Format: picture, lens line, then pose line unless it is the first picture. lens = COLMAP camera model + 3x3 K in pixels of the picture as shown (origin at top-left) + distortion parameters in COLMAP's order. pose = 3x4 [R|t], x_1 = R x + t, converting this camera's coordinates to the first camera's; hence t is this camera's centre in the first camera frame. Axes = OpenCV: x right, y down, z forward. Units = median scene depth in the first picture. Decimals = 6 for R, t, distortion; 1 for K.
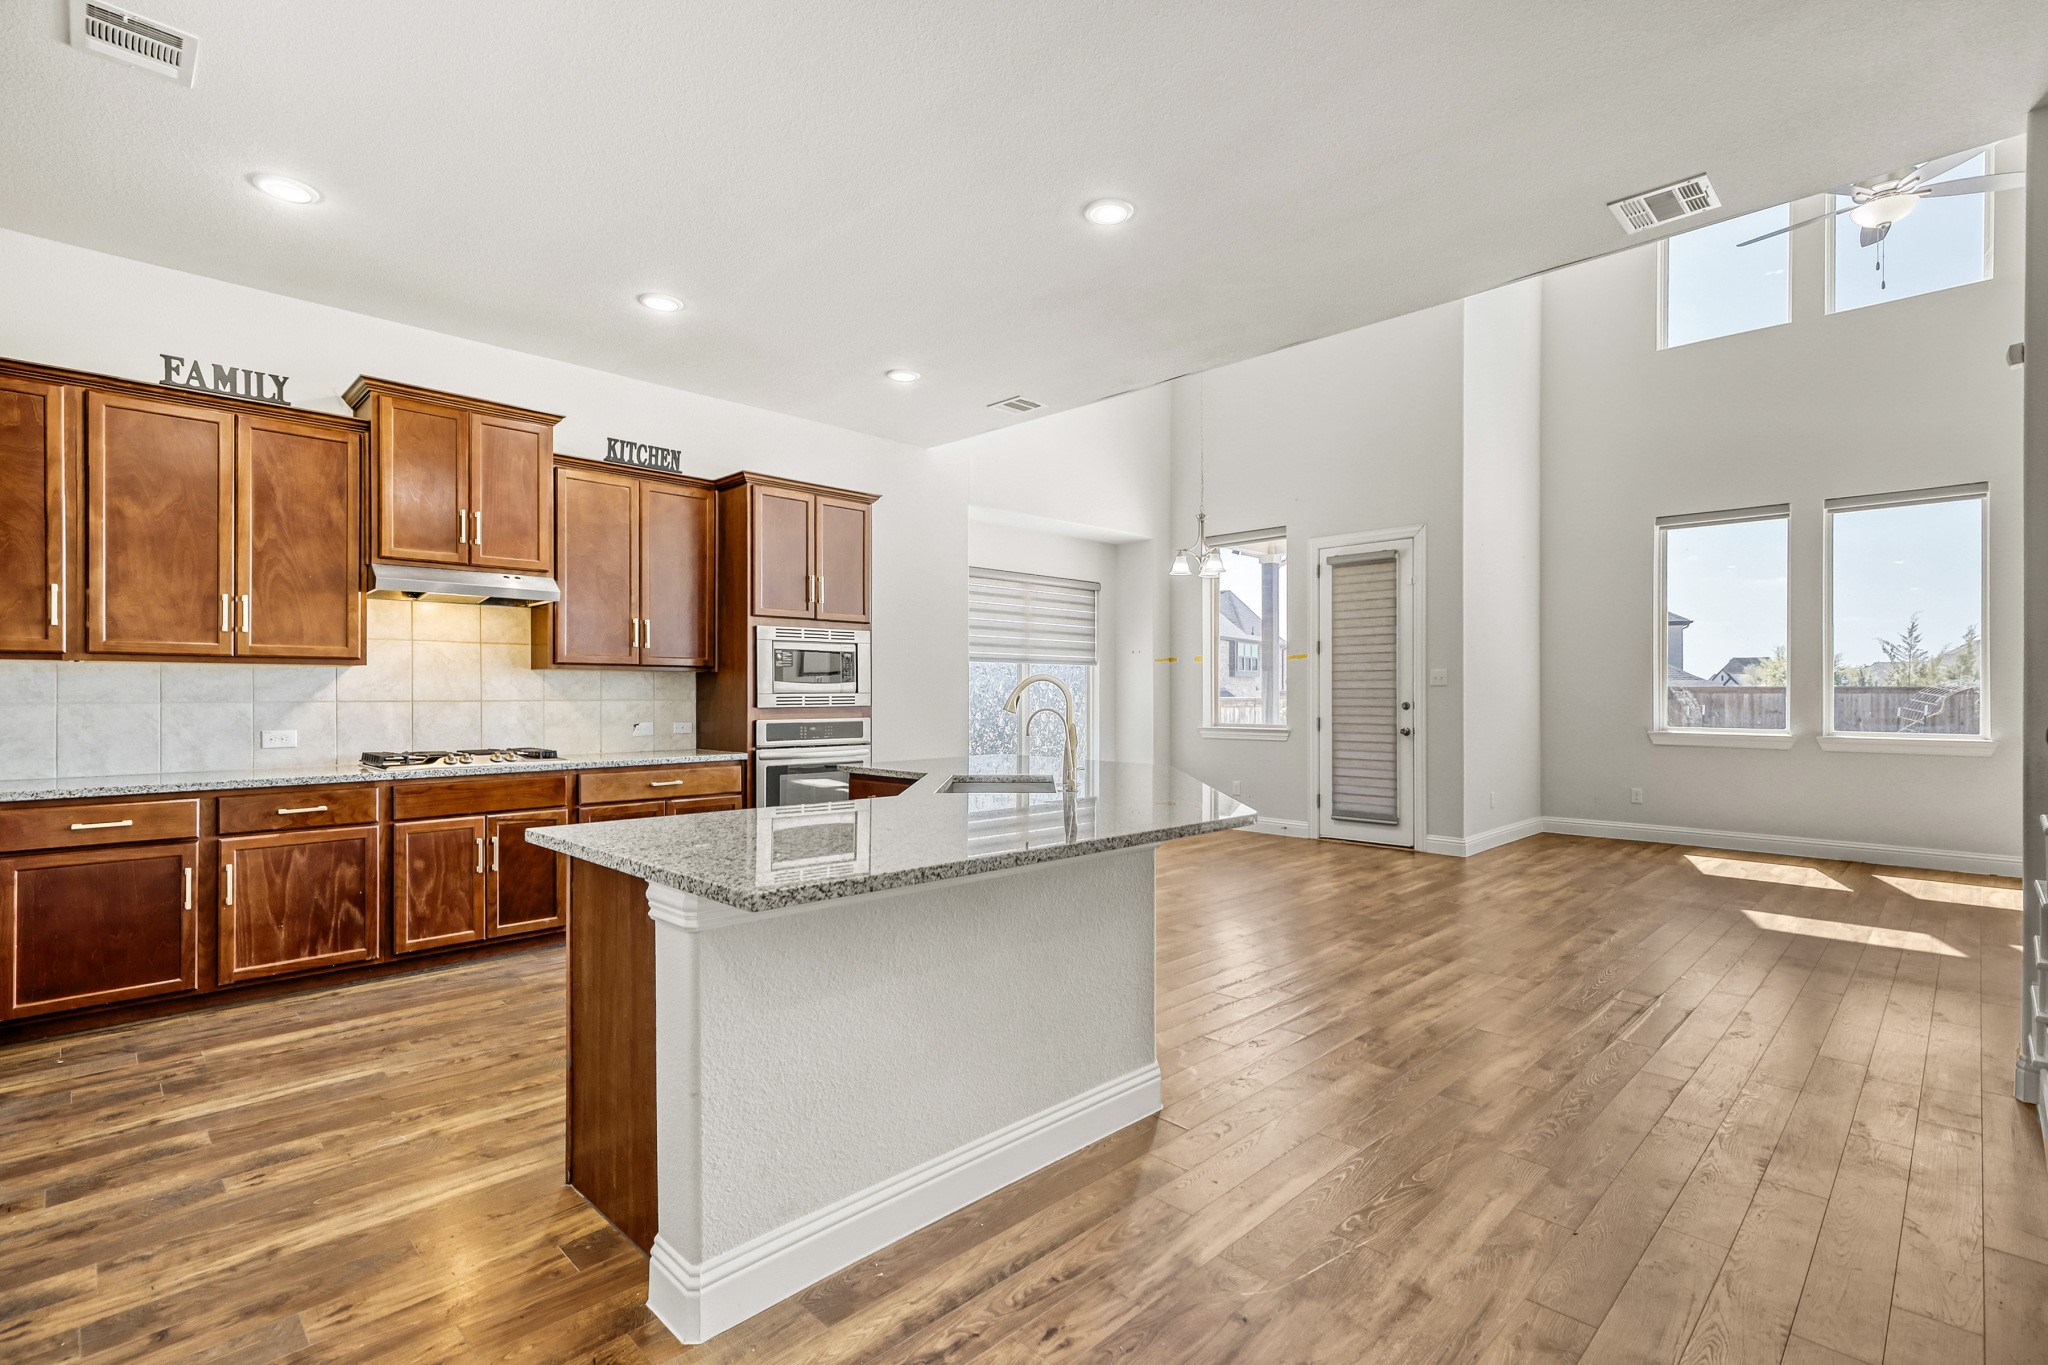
lens RADIAL K [[938.1, 0, 1044.1], [0, 938.1, 698.0], [0, 0, 1]] dist [0.011988, 0.000213]
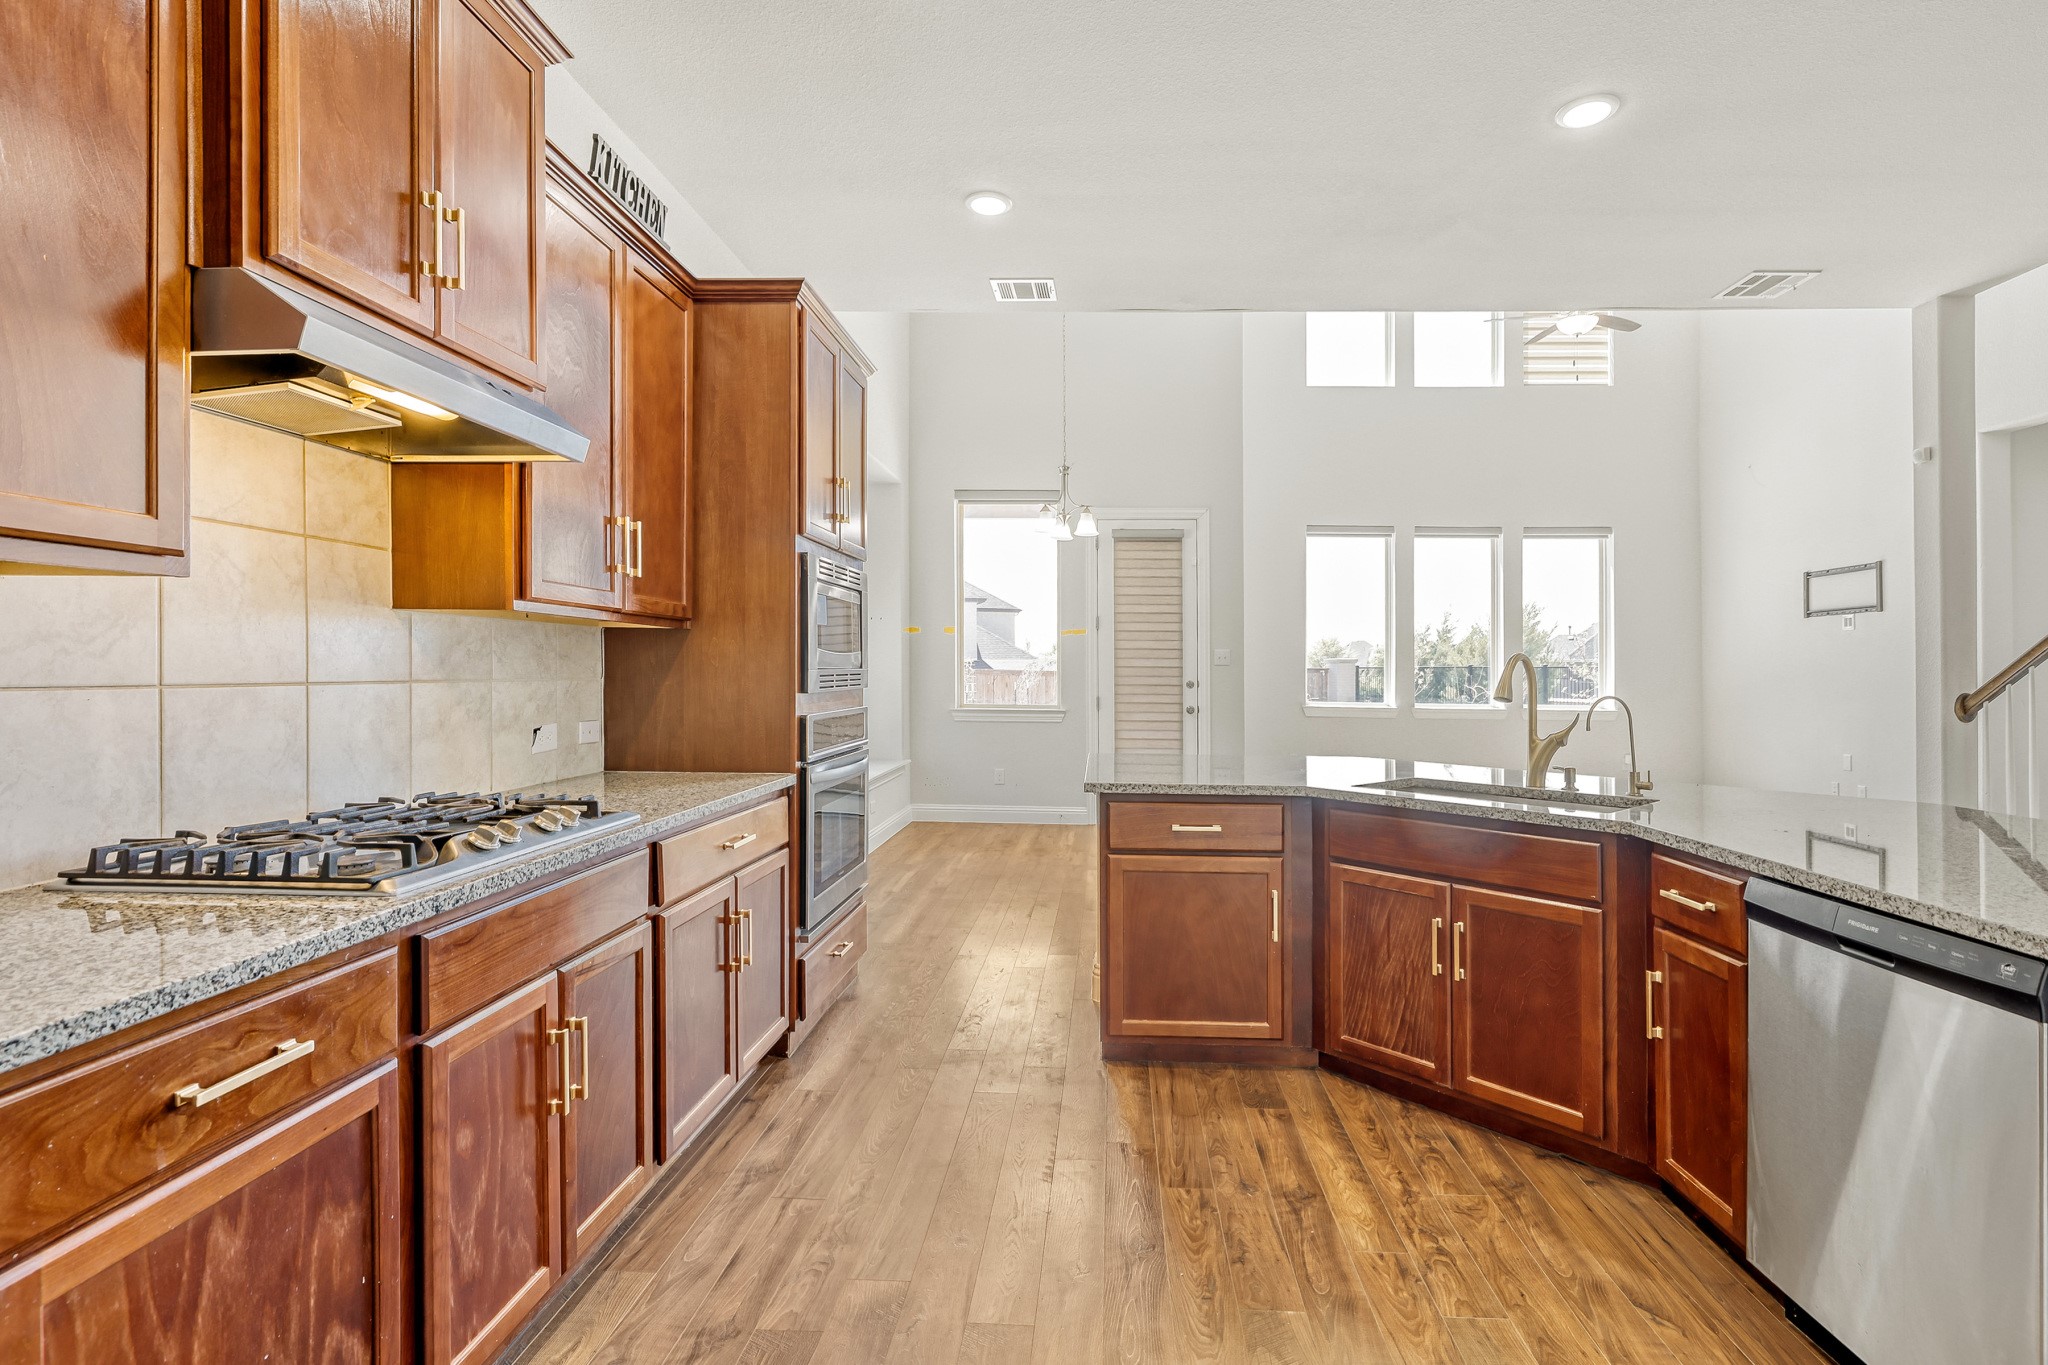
lens RADIAL K [[955.4, 0, 1033.9], [0, 955.4, 675.7], [0, 0, 1]] dist [0.001134, -0.000290]
pose [[0.758553, 0.002795, 0.651605, -0.587264], [-0.005454, 0.999983, 0.002060, -0.003256], [-0.651588, -0.005117, 0.758556, 0.462150]]
